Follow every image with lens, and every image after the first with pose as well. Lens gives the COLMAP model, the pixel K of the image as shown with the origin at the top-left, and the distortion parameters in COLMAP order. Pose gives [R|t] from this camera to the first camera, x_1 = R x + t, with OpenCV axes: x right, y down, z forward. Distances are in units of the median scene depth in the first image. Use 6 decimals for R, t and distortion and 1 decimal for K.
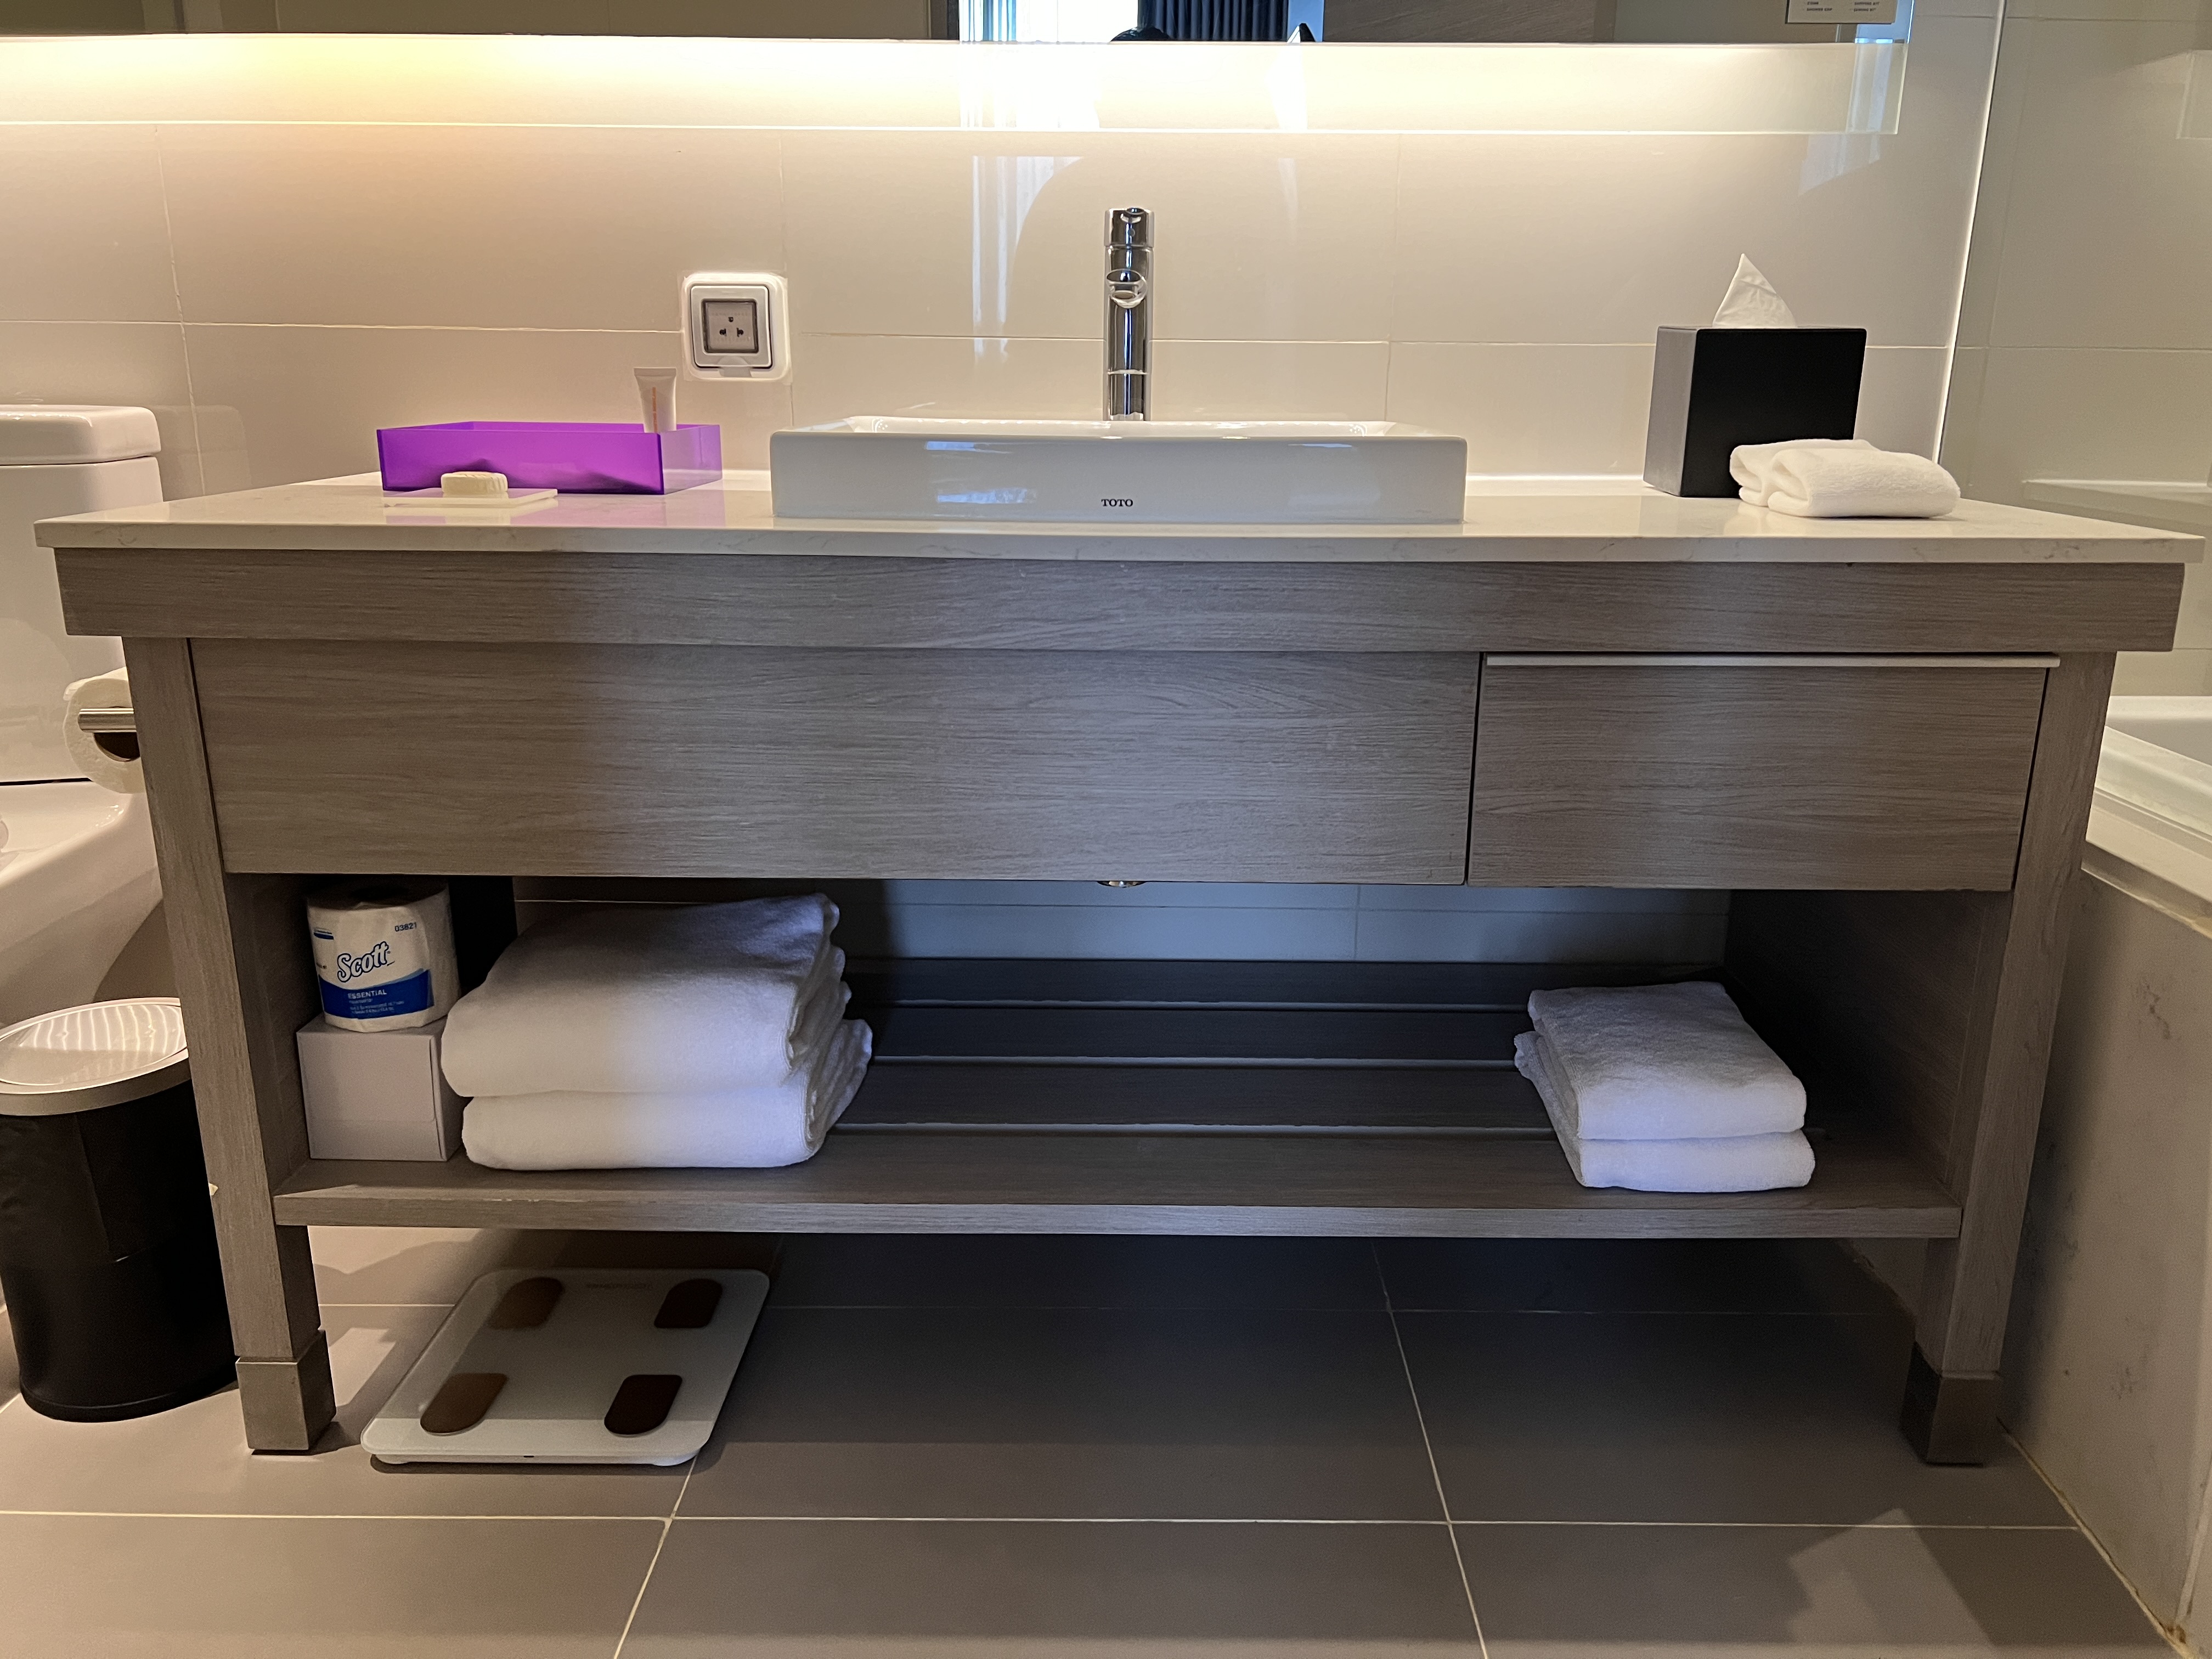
lens RADIAL K [[1667.3, 0, 1138.0], [0, 1667.3, 828.8], [0, 0, 1]] dist [0.040105, -0.060610]
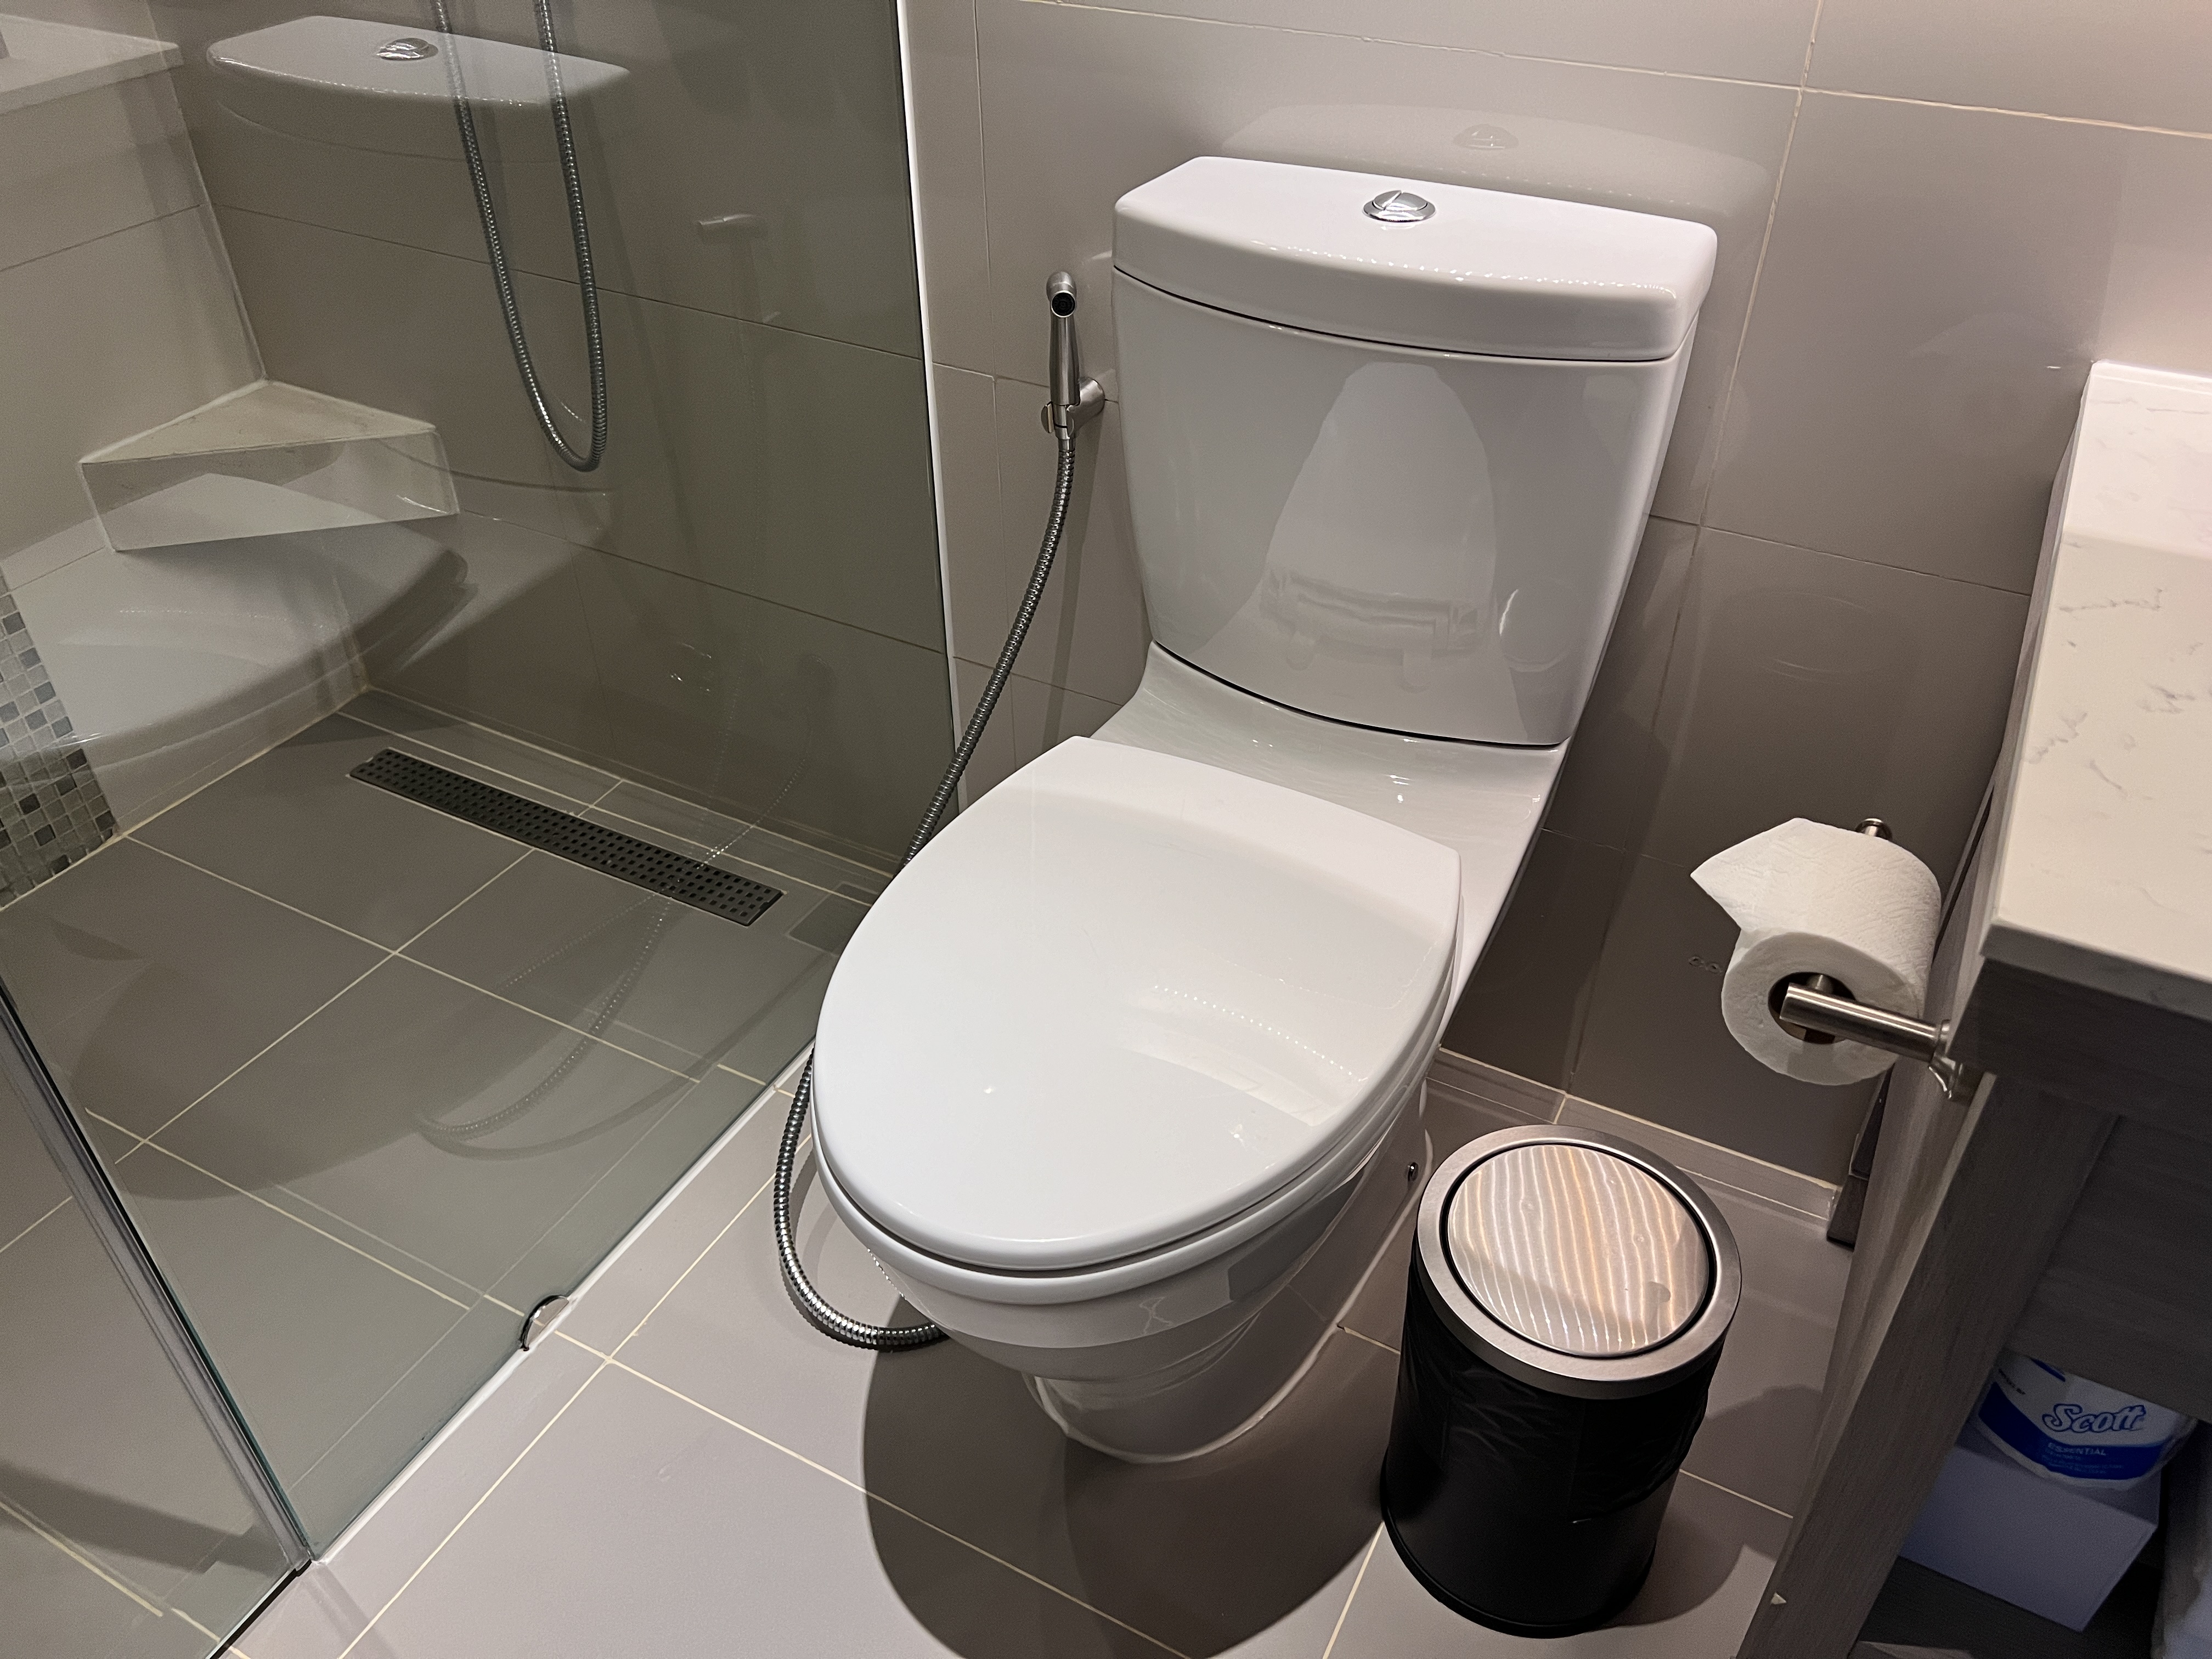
lens RADIAL K [[1667.3, 0, 1122.1], [0, 1667.3, 824.5], [0, 0, 1]] dist [0.040105, -0.060610]
pose [[0.885115, 0.271168, -0.378205, -0.597955], [-0.114979, 0.914924, 0.386903, -0.327520], [0.450944, -0.298969, 0.840992, 0.352609]]
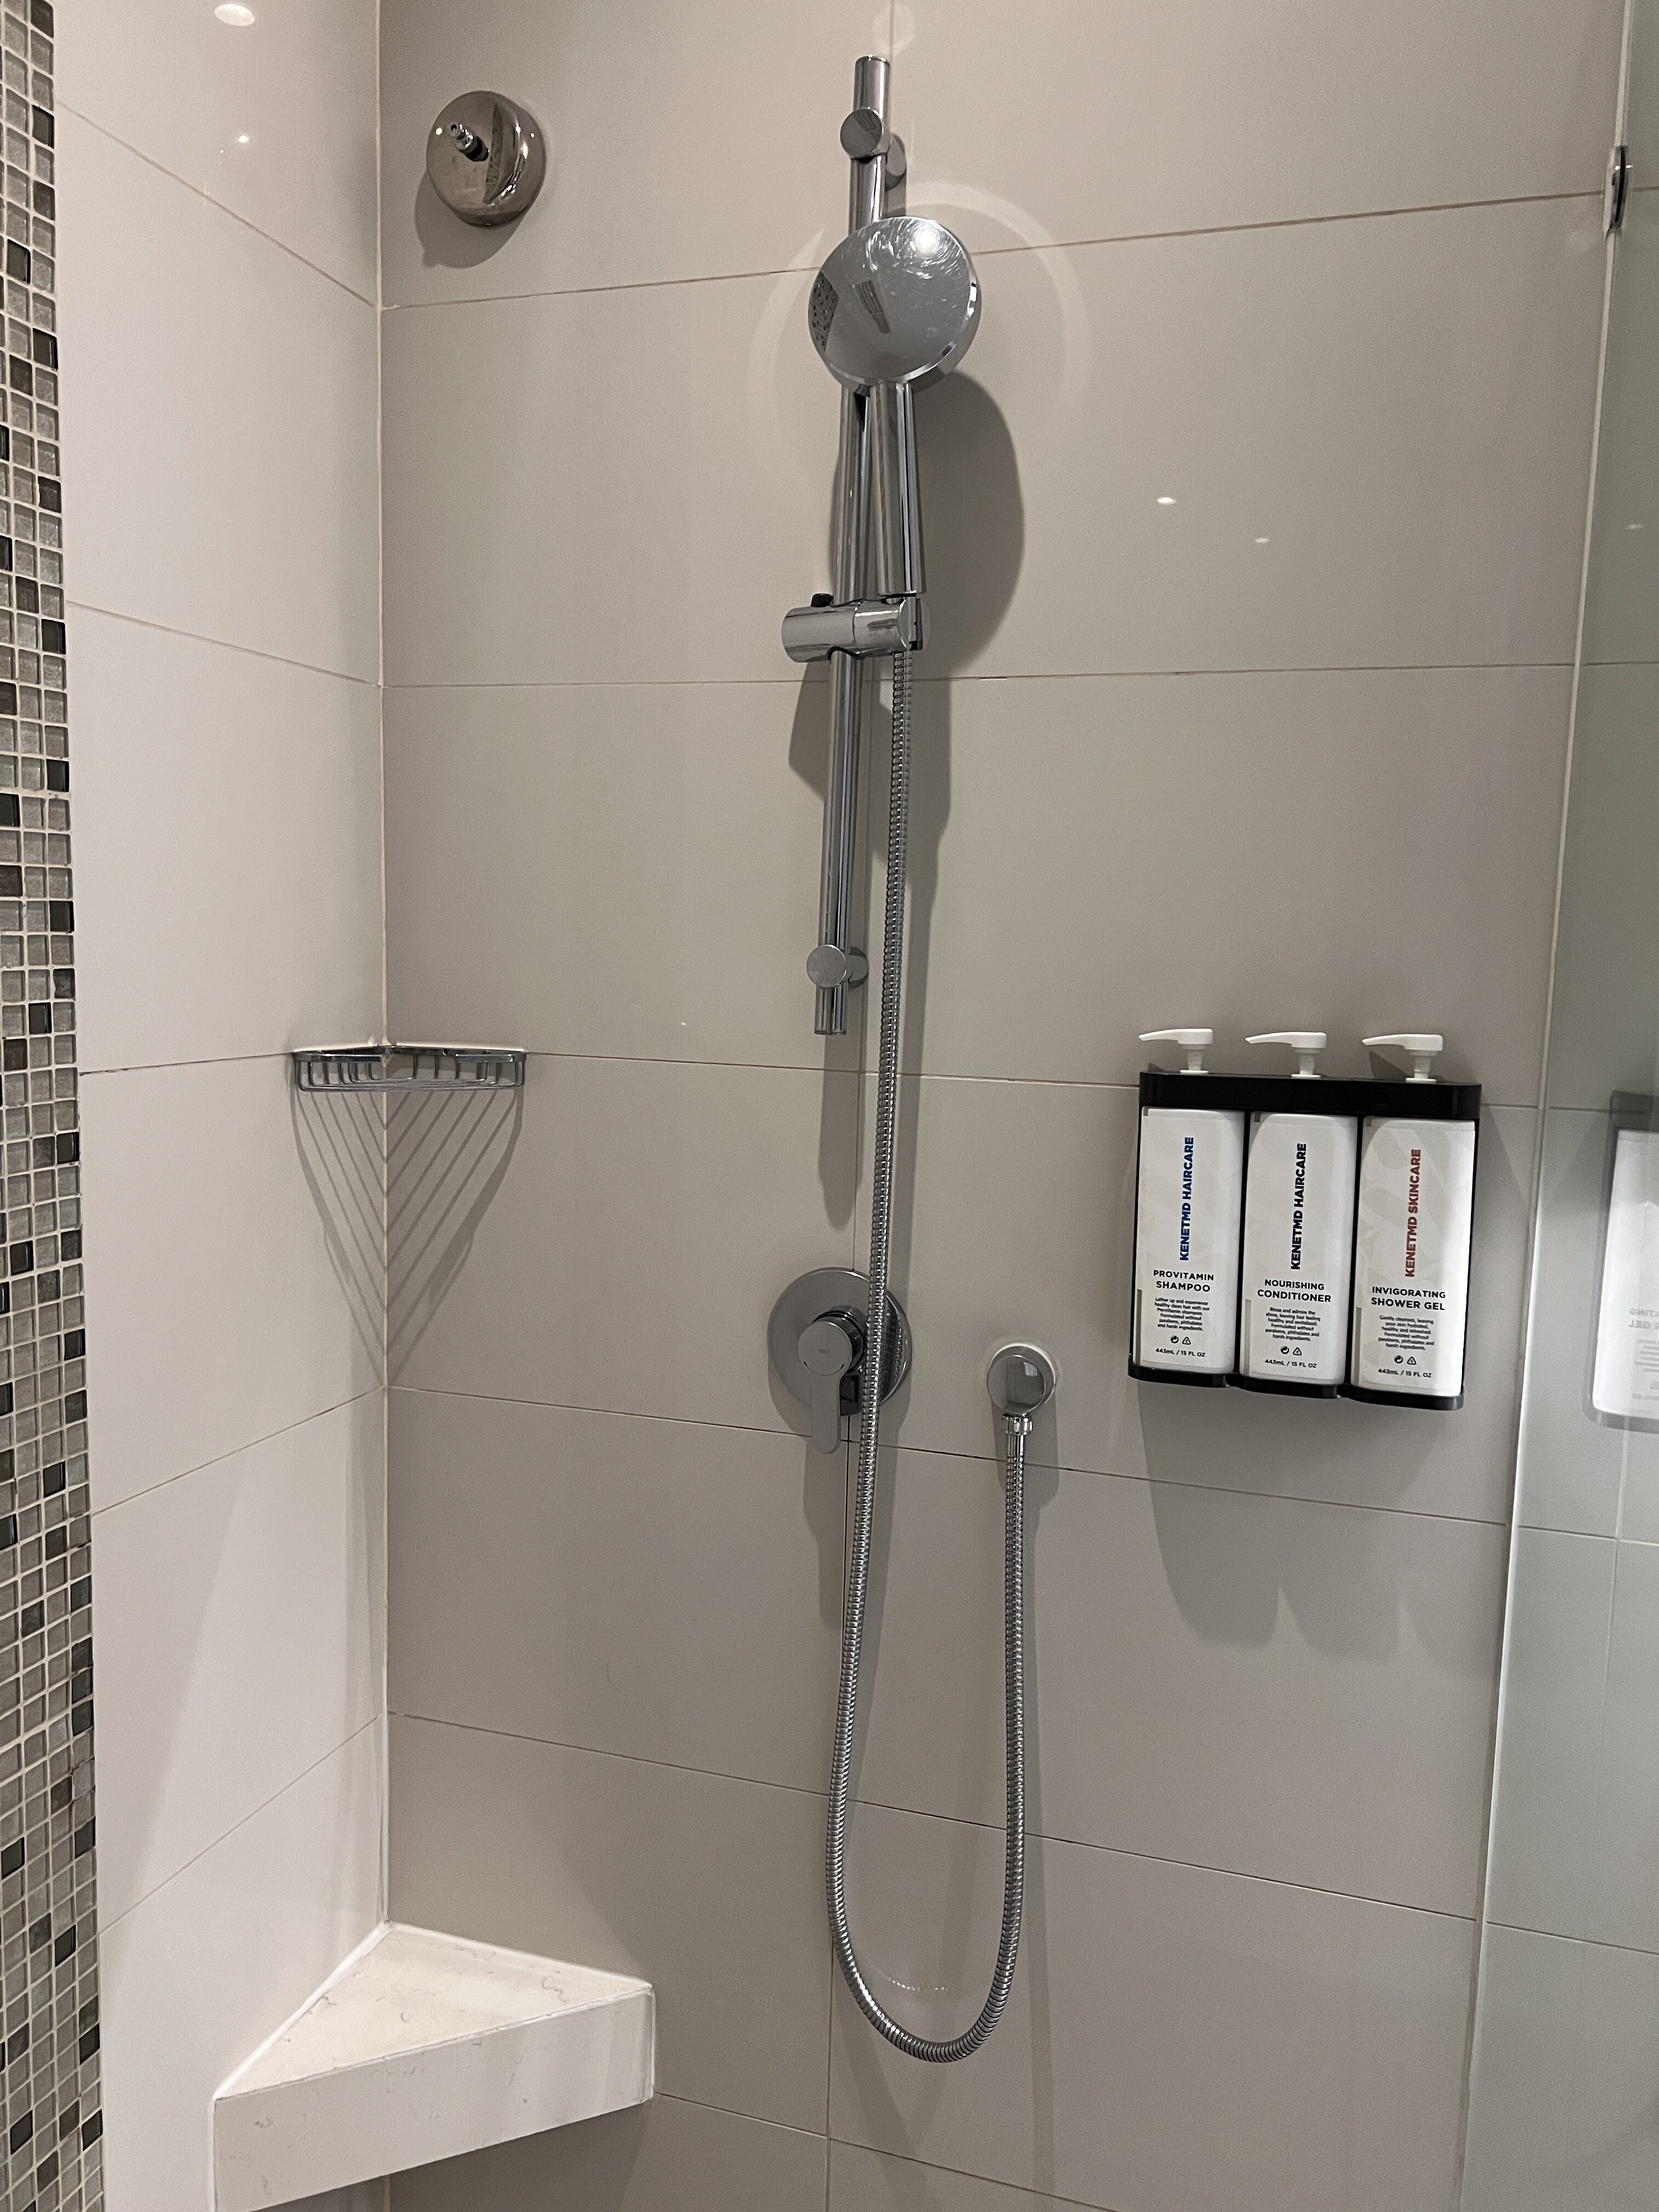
lens RADIAL K [[1667.3, 0, 815.9], [0, 1667.3, 1095.0], [0, 0, 1]] dist [0.040105, -0.060610]
pose [[0.955630, 0.045954, -0.290964, -1.321104], [-0.097020, 0.981745, -0.163595, -0.425040], [0.278135, 0.184566, 0.942643, 0.261045]]
